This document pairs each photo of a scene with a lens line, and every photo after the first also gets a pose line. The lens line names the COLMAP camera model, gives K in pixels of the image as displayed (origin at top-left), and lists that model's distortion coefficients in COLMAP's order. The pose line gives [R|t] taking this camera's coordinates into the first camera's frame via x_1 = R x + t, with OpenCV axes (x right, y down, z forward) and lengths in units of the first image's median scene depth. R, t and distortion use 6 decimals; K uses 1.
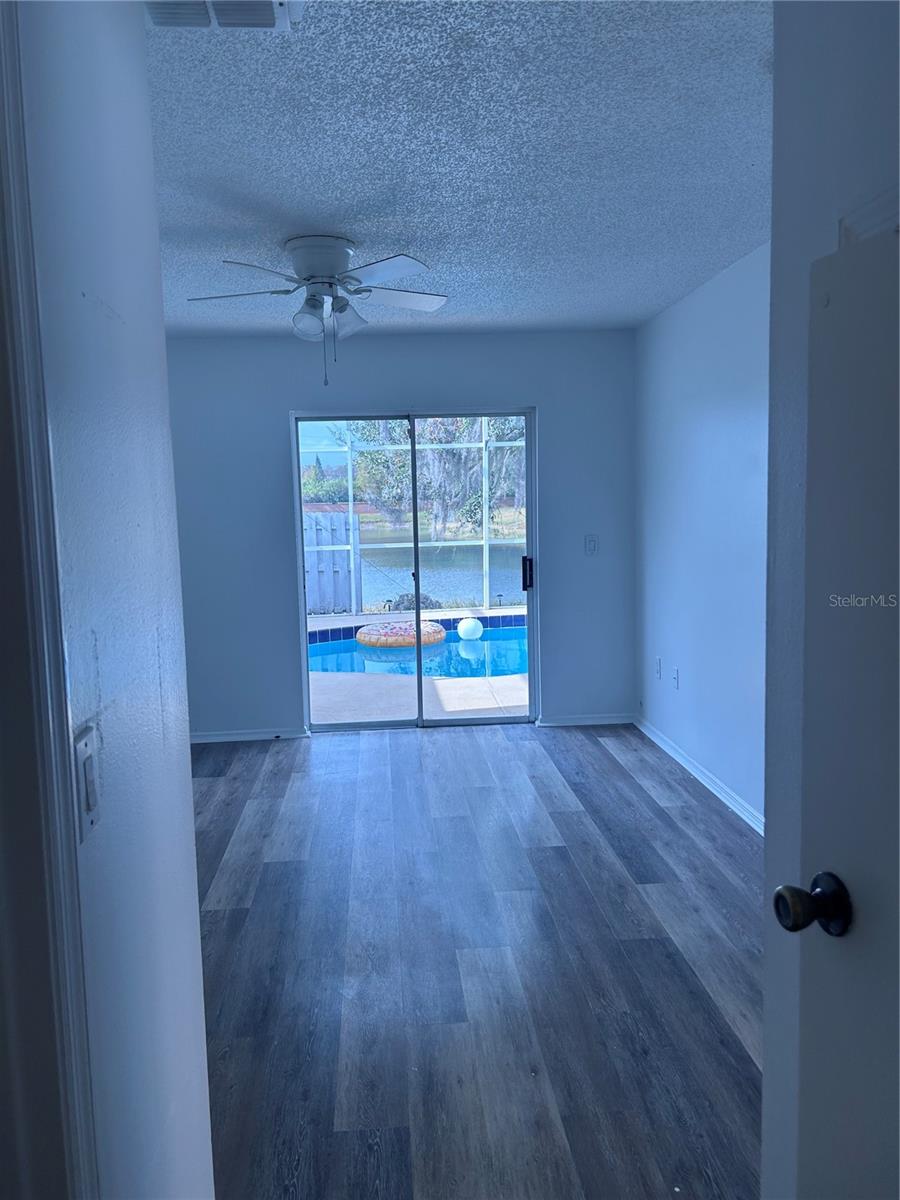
lens RADIAL K [[924.9, 0, 450.0], [0, 924.9, 600.0], [0, 0, 1]] dist [0.057400, -0.099202]
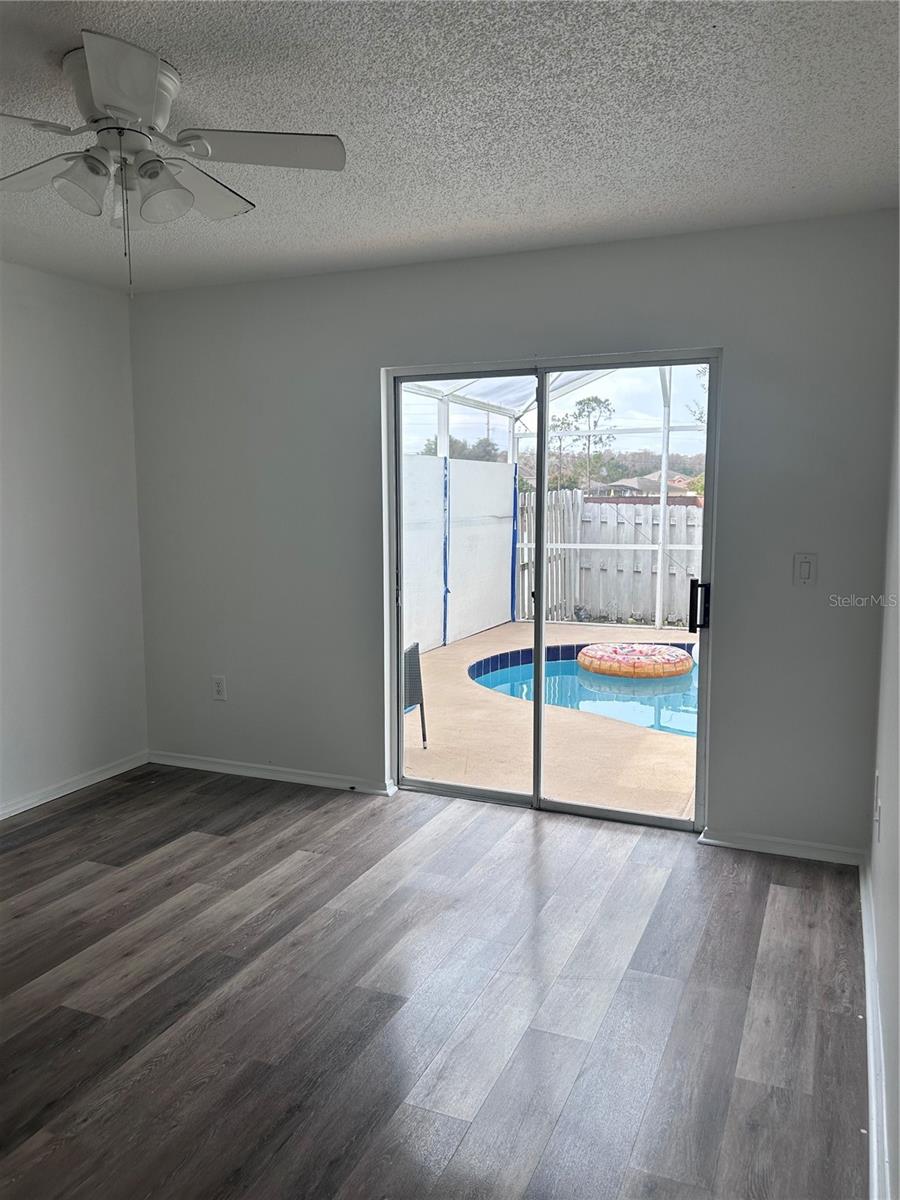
lens RADIAL K [[924.9, 0, 450.0], [0, 924.9, 600.0], [0, 0, 1]] dist [0.057400, -0.099202]
pose [[0.884988, 0.080515, -0.458599, 0.235044], [-0.075491, 0.996716, 0.029312, -0.039907], [0.459453, 0.008680, 0.888160, 0.348143]]
